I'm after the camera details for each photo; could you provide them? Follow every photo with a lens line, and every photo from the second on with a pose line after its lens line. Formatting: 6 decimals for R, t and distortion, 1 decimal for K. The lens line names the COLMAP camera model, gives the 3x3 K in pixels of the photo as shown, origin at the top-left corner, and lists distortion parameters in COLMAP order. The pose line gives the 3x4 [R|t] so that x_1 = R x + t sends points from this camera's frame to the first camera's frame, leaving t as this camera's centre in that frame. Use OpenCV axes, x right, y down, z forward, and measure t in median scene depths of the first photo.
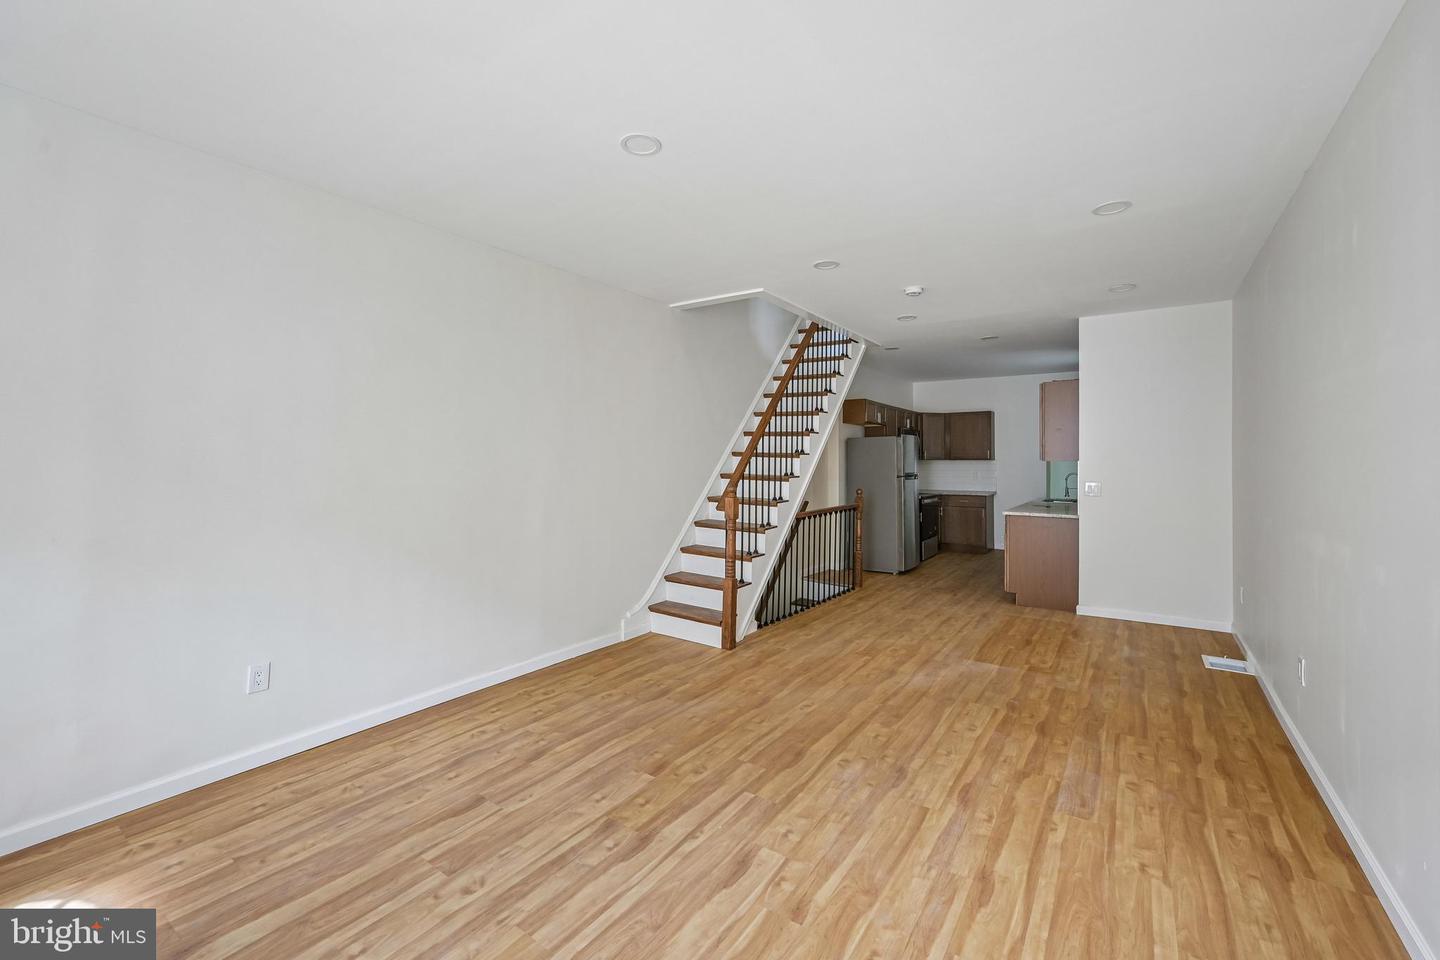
lens RADIAL K [[583.4, 0, 722.3], [0, 583.4, 460.6], [0, 0, 1]] dist [0.001742, 0.000161]
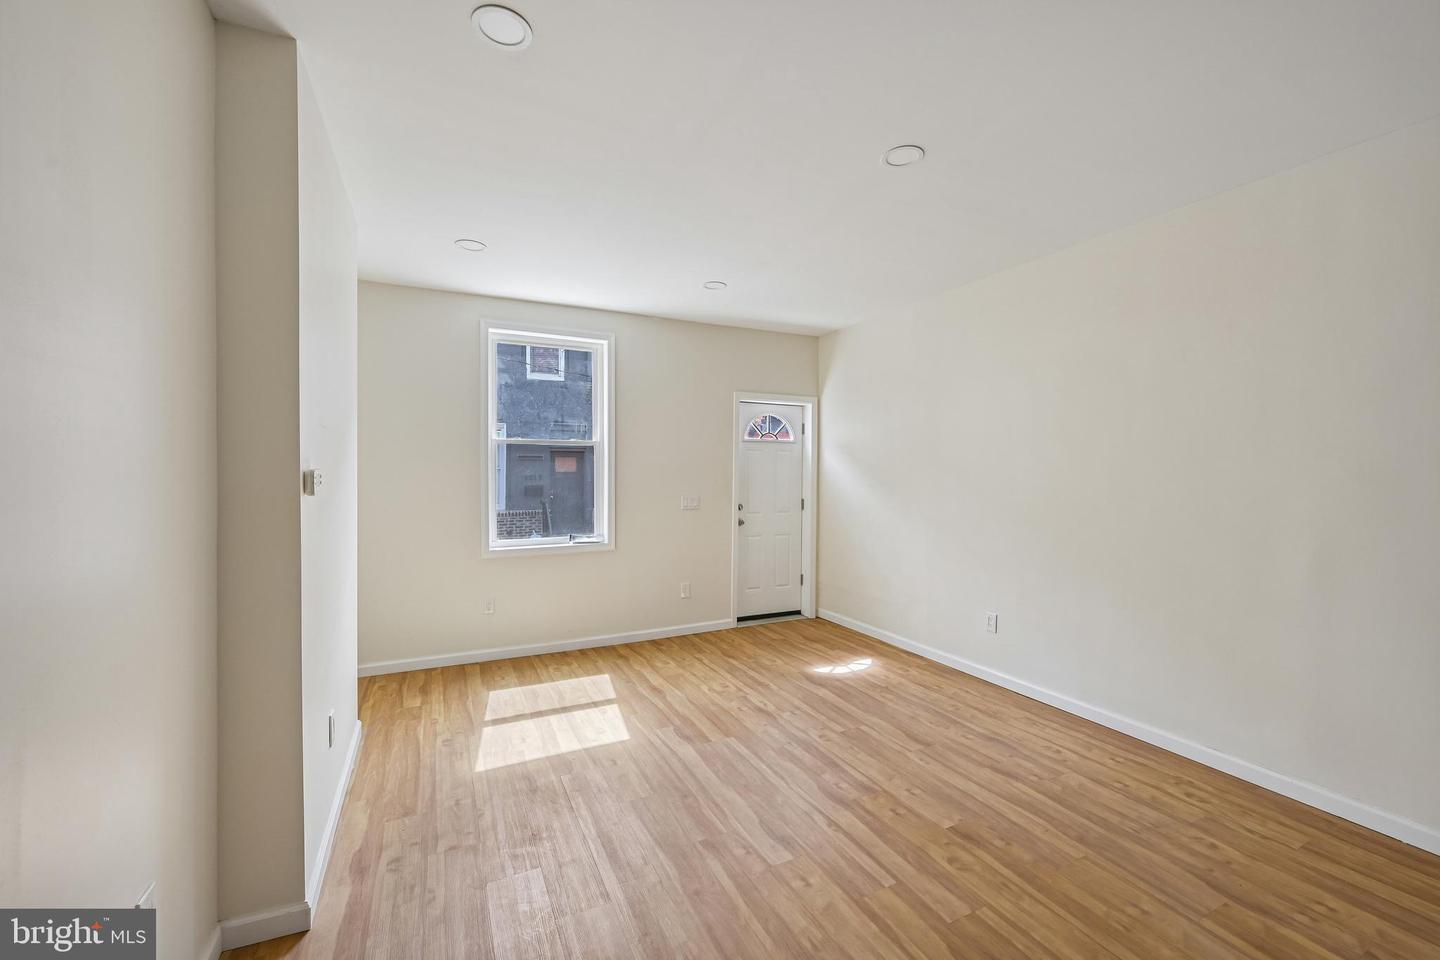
lens RADIAL K [[585.3, 0, 721.1], [0, 585.3, 475.4], [0, 0, 1]] dist [0.001246, -0.000084]
pose [[-0.482570, 0.001693, -0.875856, 0.750960], [-0.003589, 0.999986, 0.003911, -0.000048], [0.875850, 0.005031, -0.482557, 1.017495]]
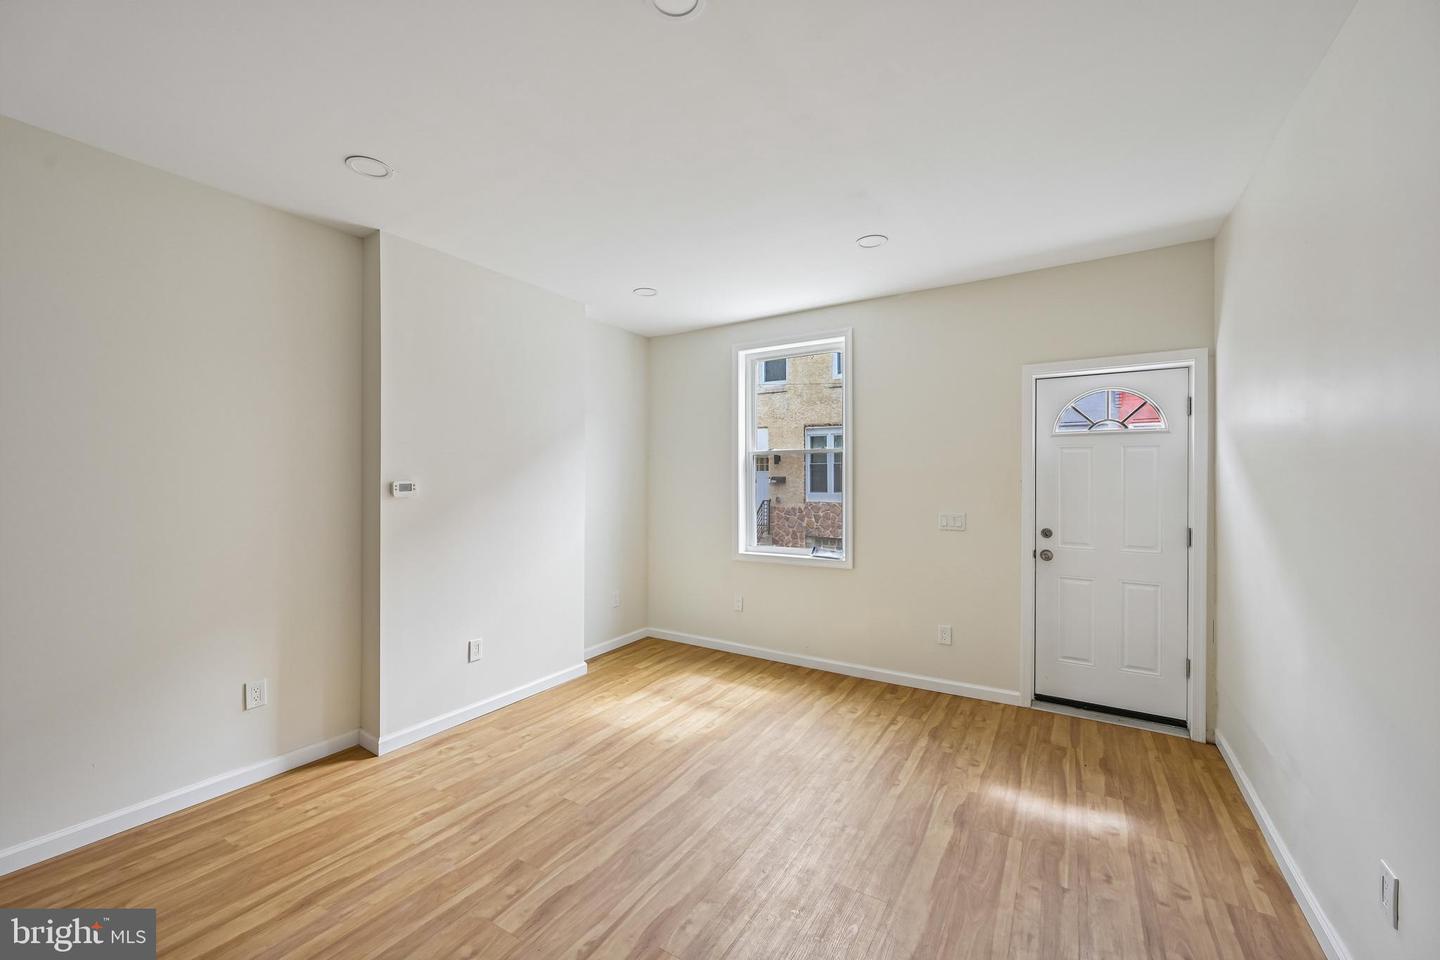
lens RADIAL K [[566.4, 0, 714.9], [0, 566.4, 483.5], [0, 0, 1]] dist [-0.000613, 0.000367]
pose [[-0.999263, -0.002125, -0.038333, -0.145109], [-0.002275, 0.999990, 0.003858, -0.002979], [0.038324, 0.003942, -0.999258, 1.364509]]
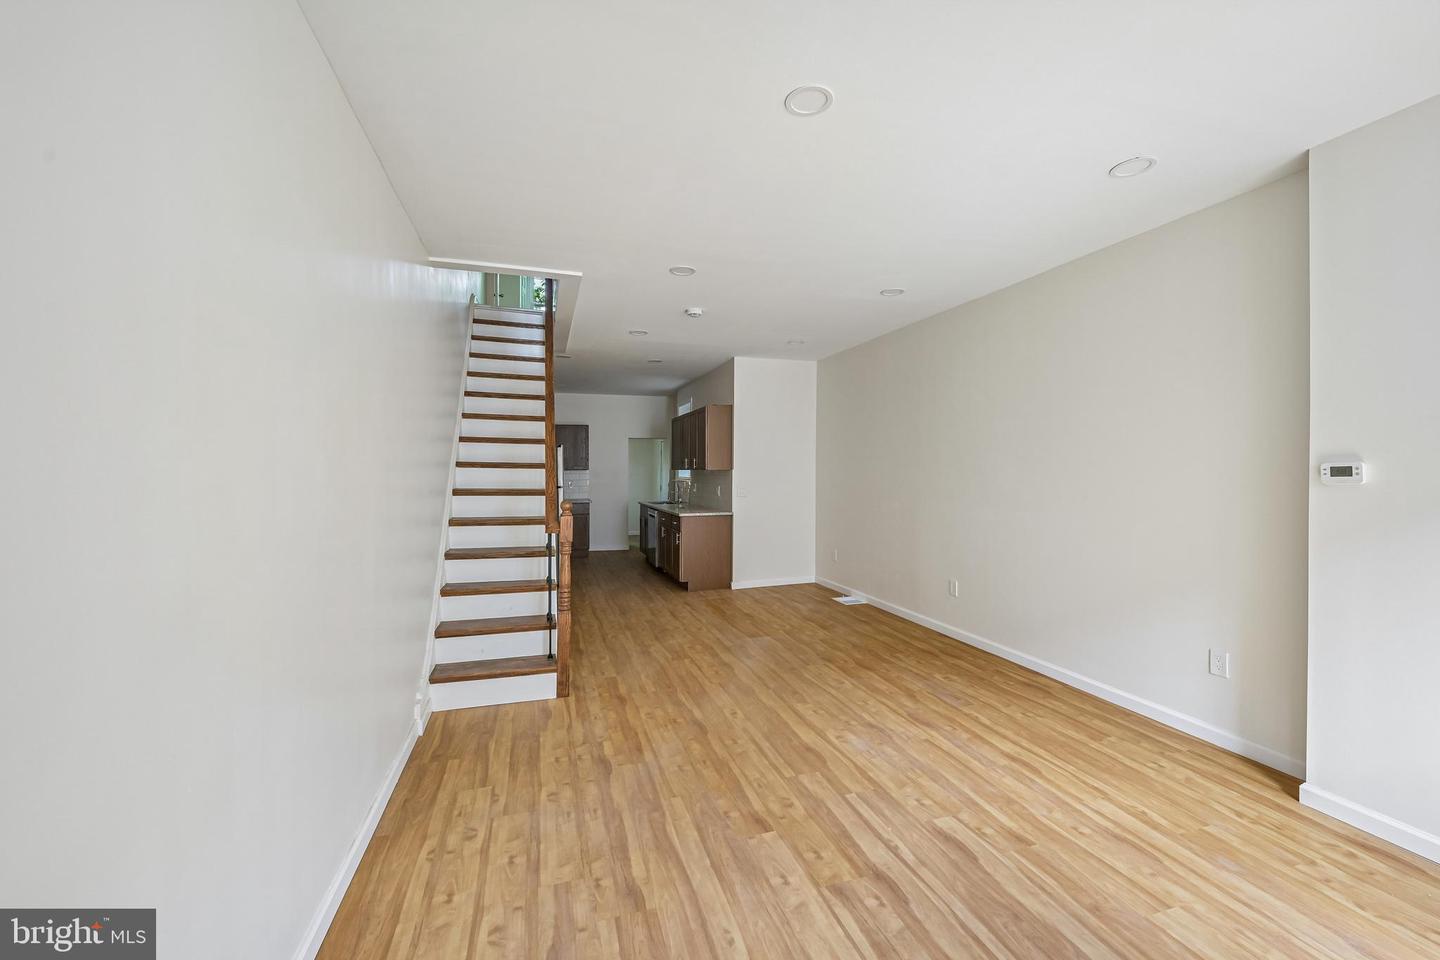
lens RADIAL K [[572.0, 0, 718.5], [0, 572.0, 468.4], [0, 0, 1]] dist [0.001039, 0.000007]
pose [[0.619185, -0.006155, 0.785221, -0.756999], [0.009772, 0.999952, 0.000133, -0.003662], [-0.785184, 0.007591, 0.619216, 0.476847]]
